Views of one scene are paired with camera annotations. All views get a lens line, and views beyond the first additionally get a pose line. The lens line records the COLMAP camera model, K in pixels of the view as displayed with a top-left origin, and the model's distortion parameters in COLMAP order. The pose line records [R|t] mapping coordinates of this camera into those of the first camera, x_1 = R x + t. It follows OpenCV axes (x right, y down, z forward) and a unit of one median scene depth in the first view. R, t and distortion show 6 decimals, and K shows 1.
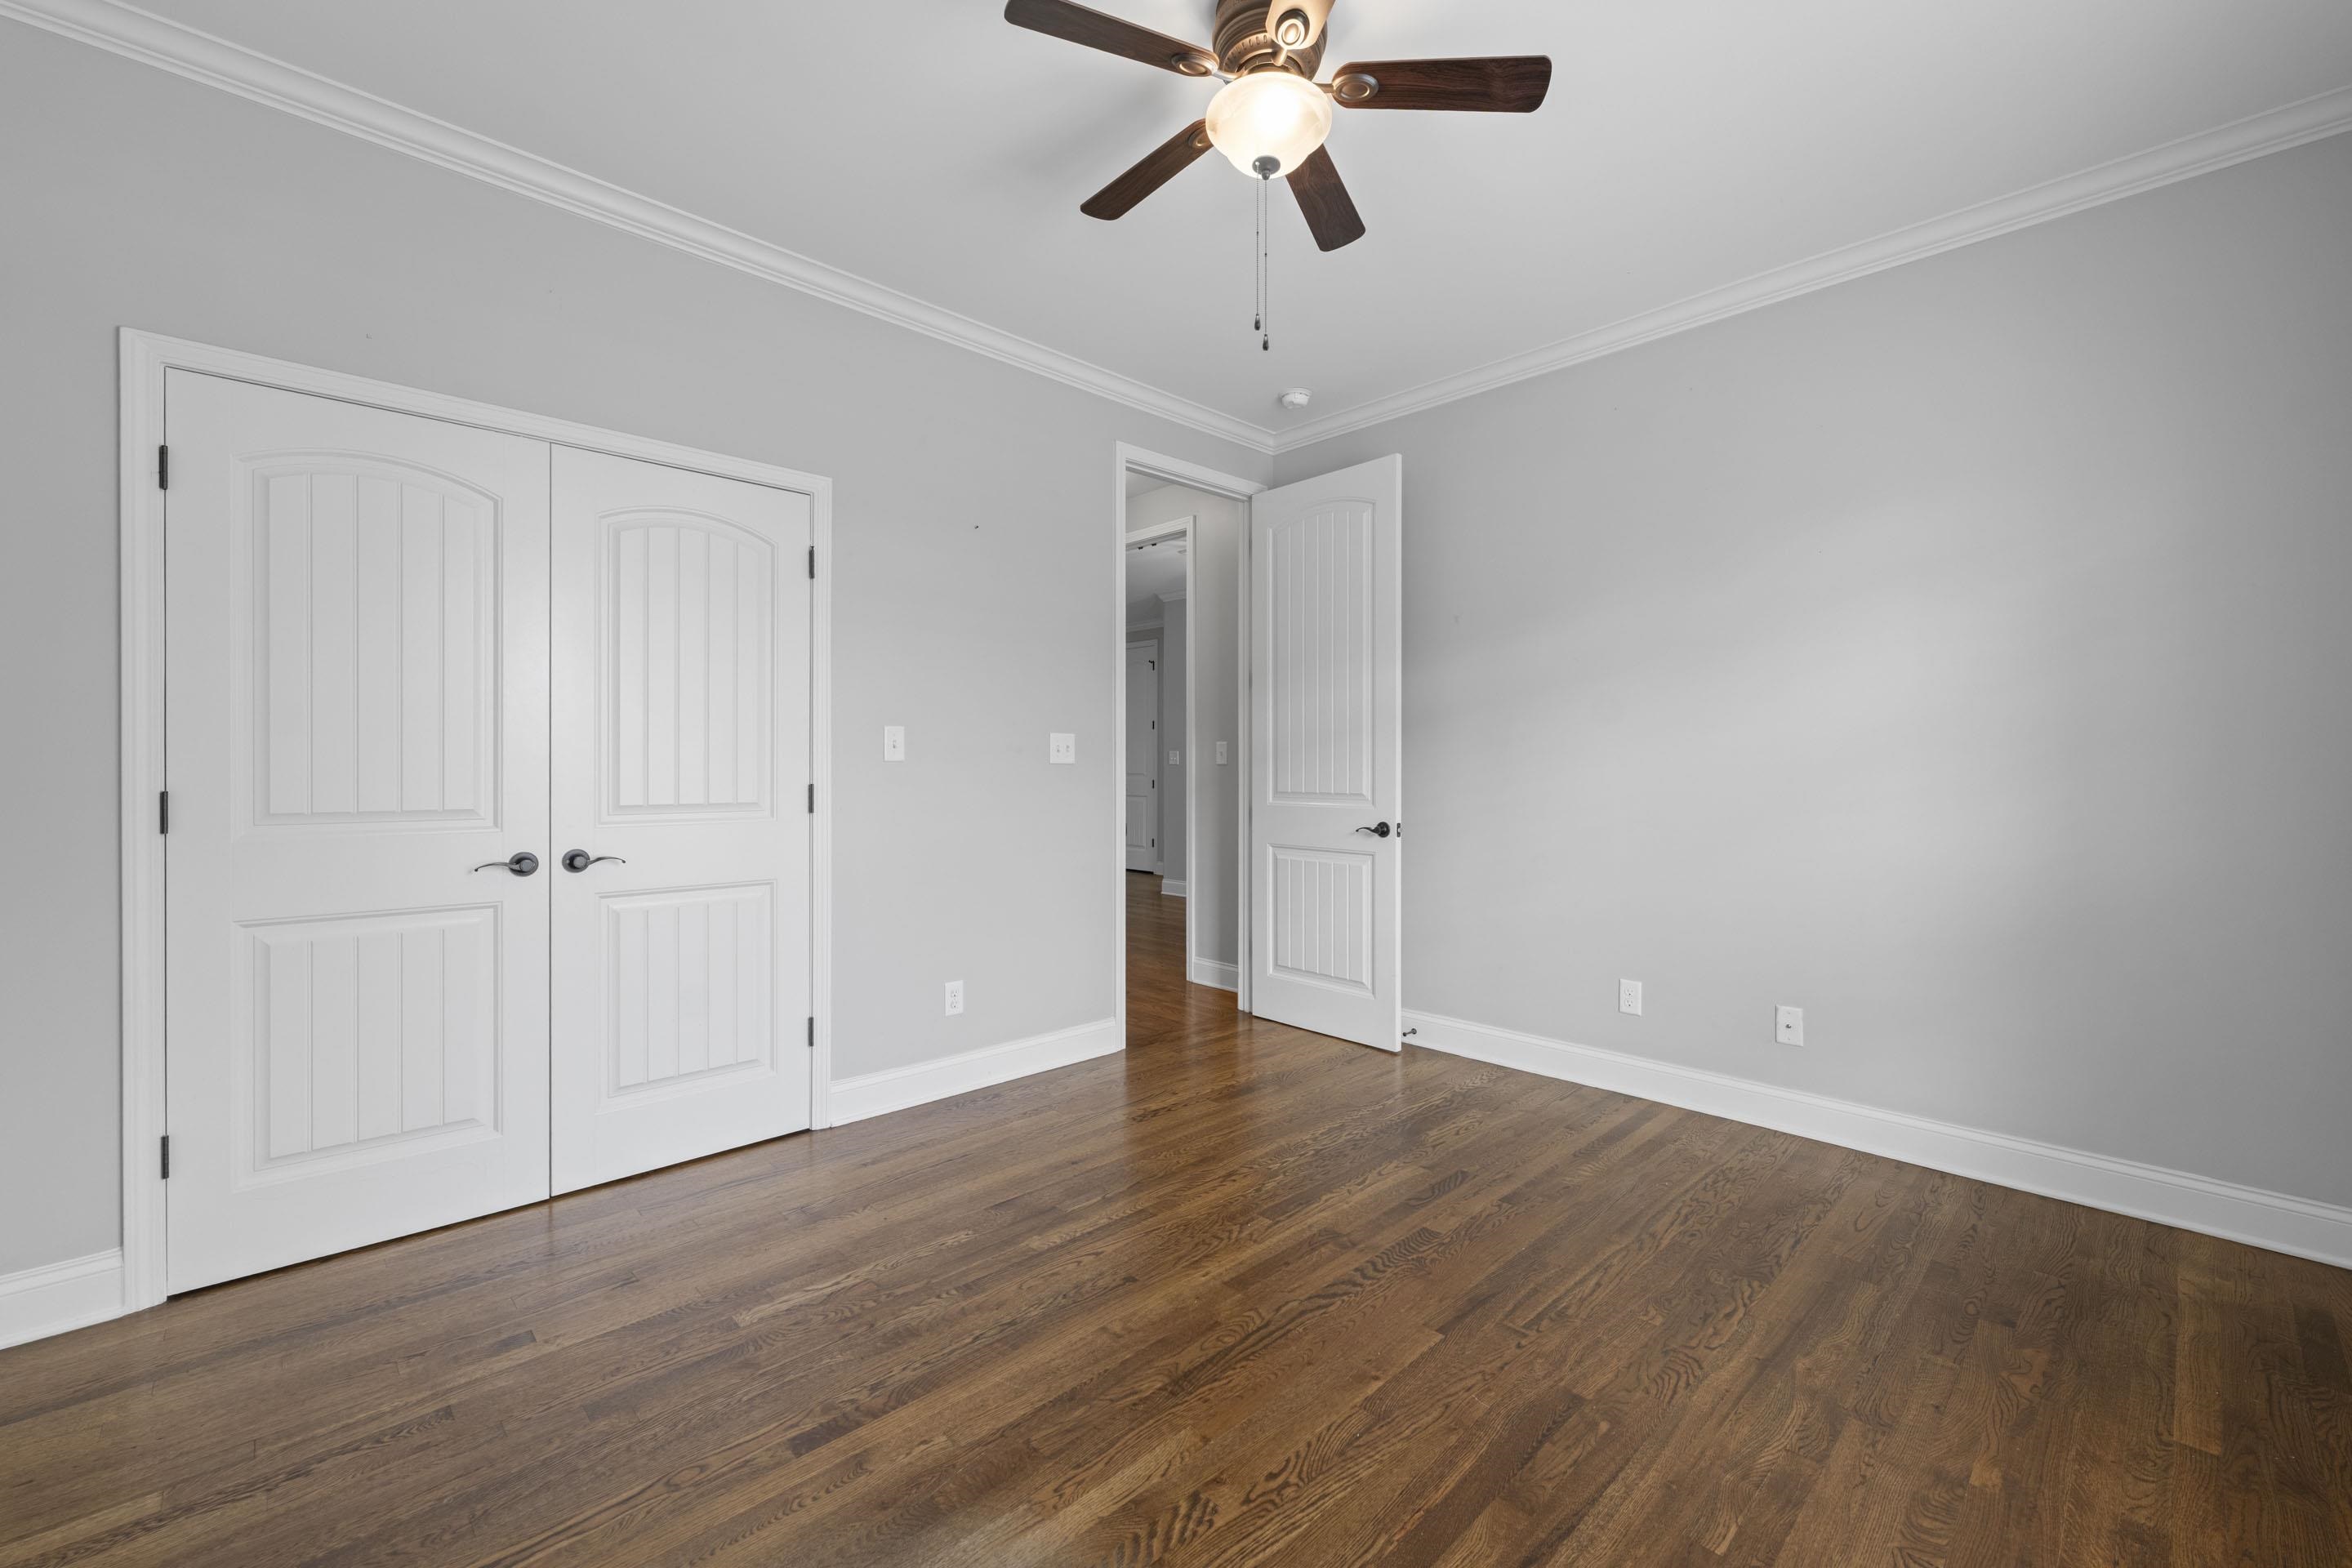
lens RADIAL K [[945.6, 0, 1172.3], [0, 945.6, 773.1], [0, 0, 1]] dist [-0.010705, -0.000209]
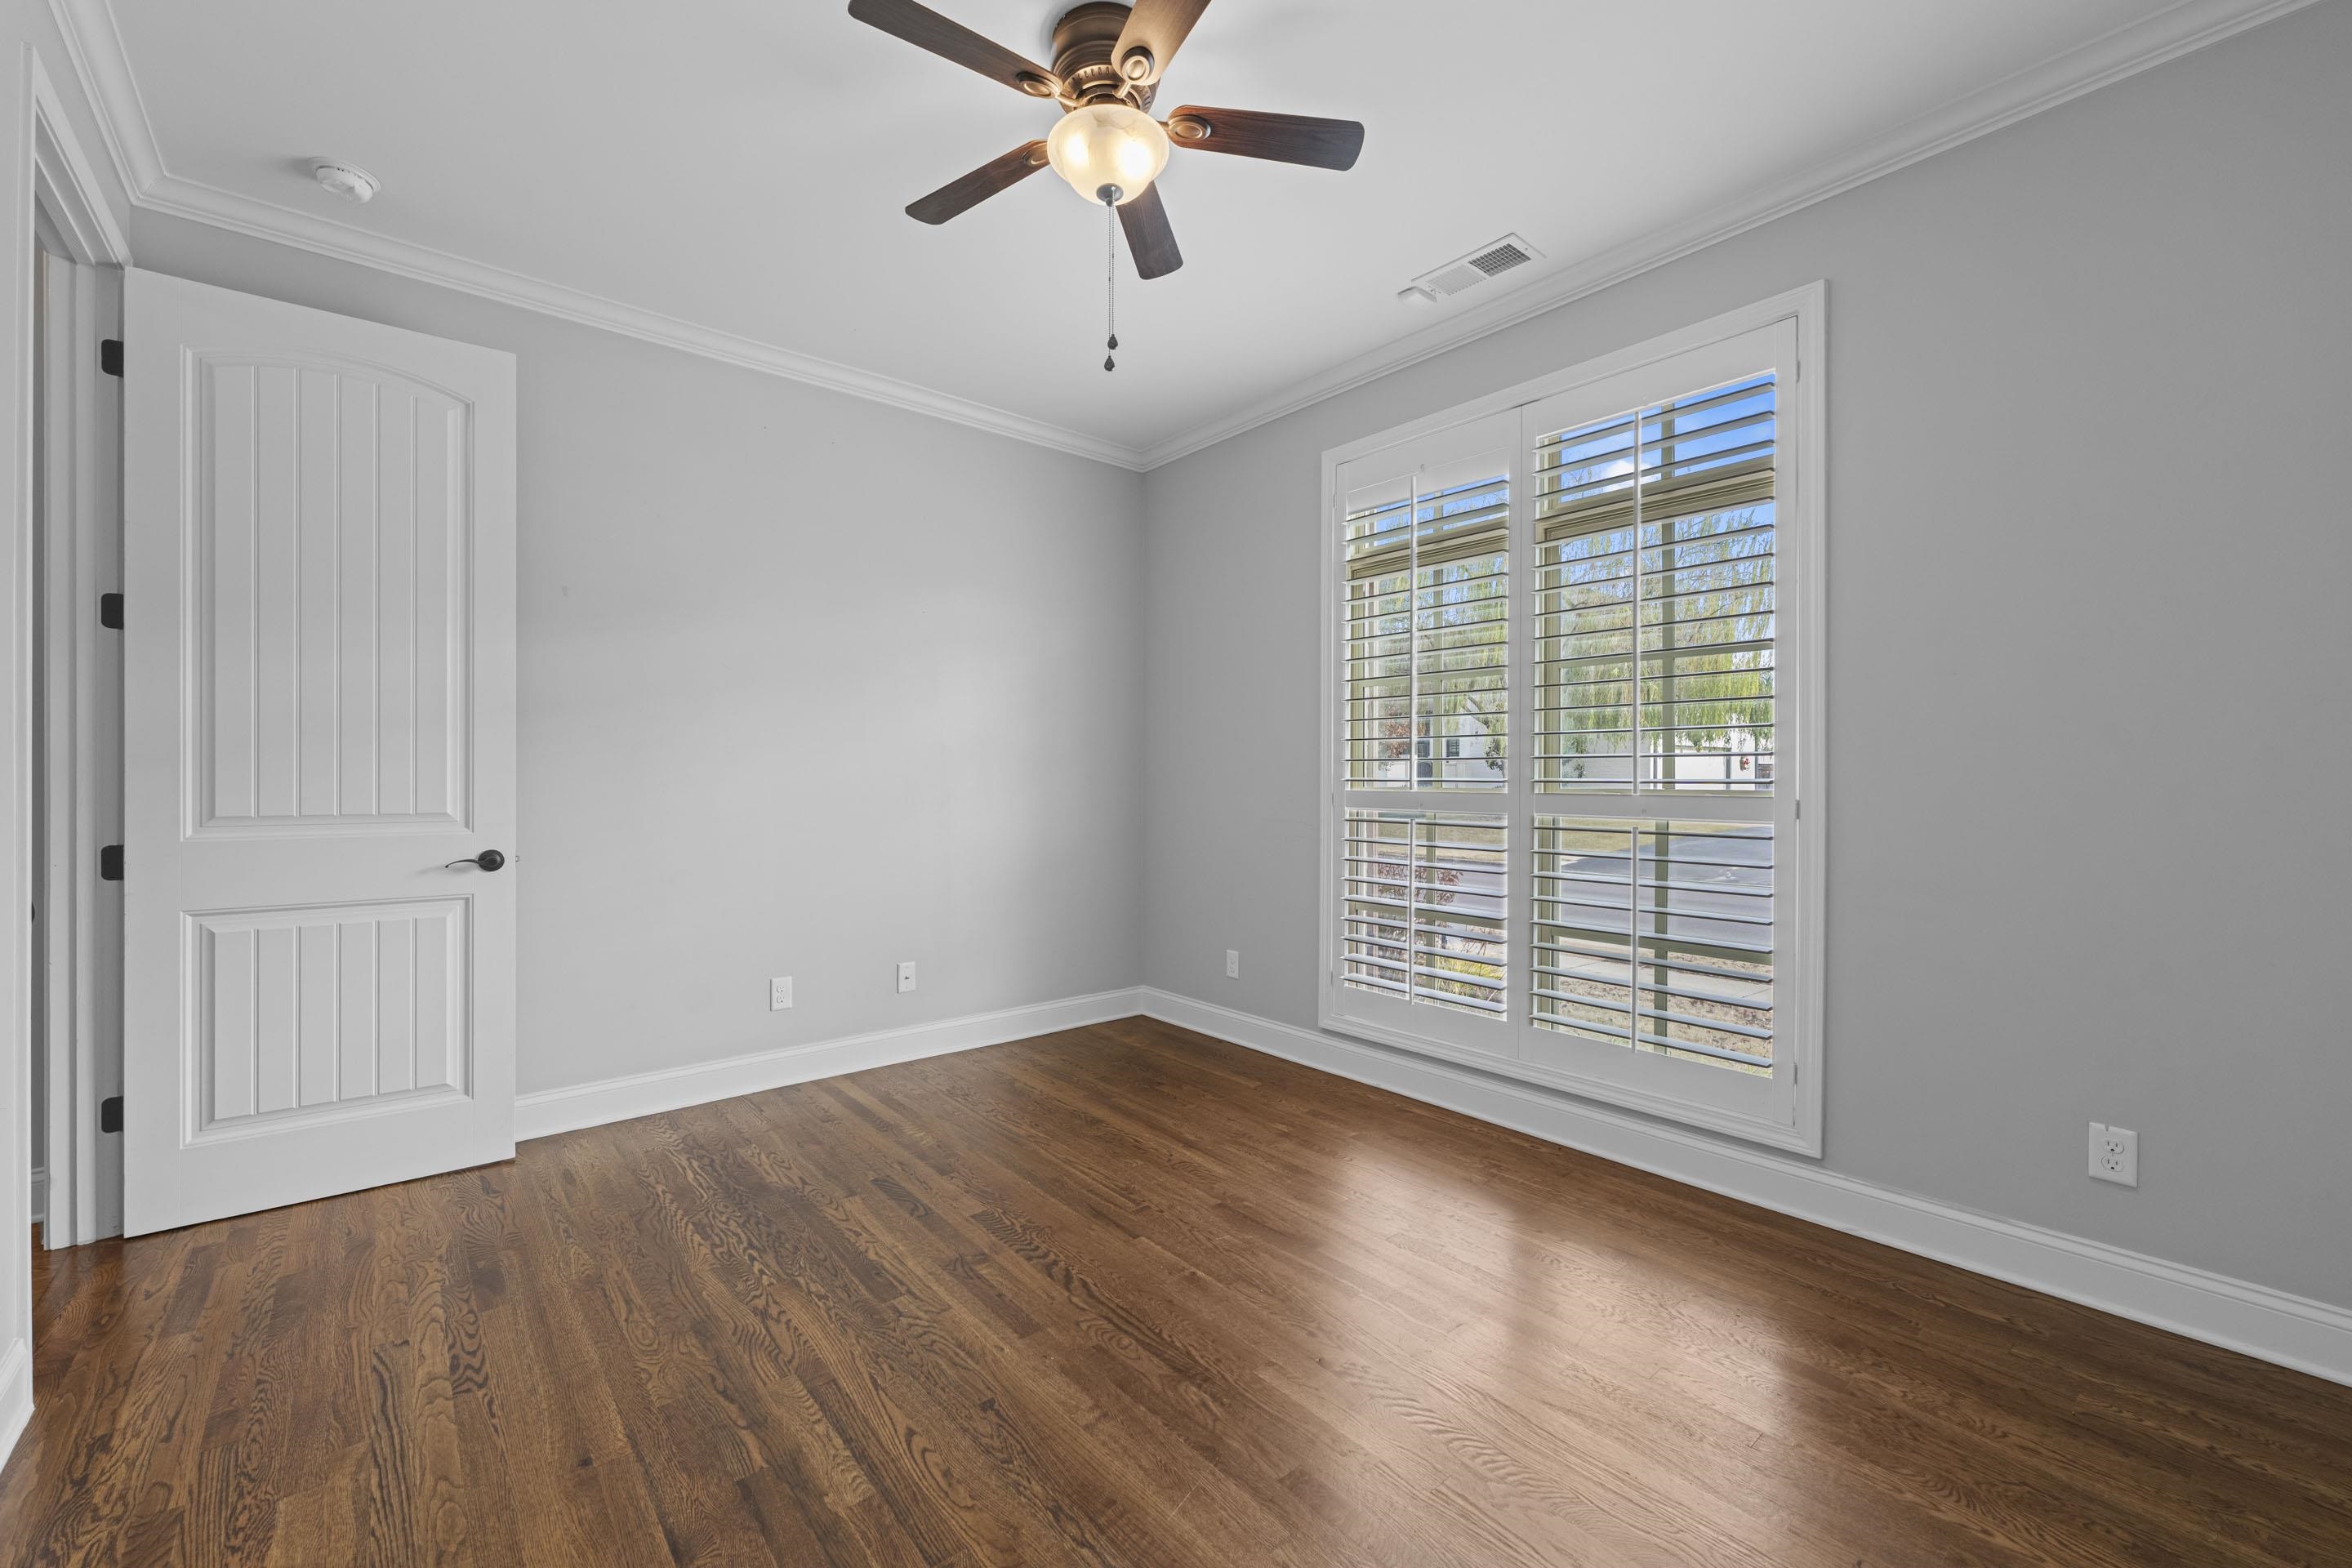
lens RADIAL K [[945.6, 0, 1174.5], [0, 945.6, 780.7], [0, 0, 1]] dist [-0.010705, -0.000209]
pose [[0.069974, -0.009929, 0.997499, -0.622324], [0.005665, 0.999938, 0.009555, -0.006731], [-0.997533, 0.004982, 0.070026, 0.578339]]
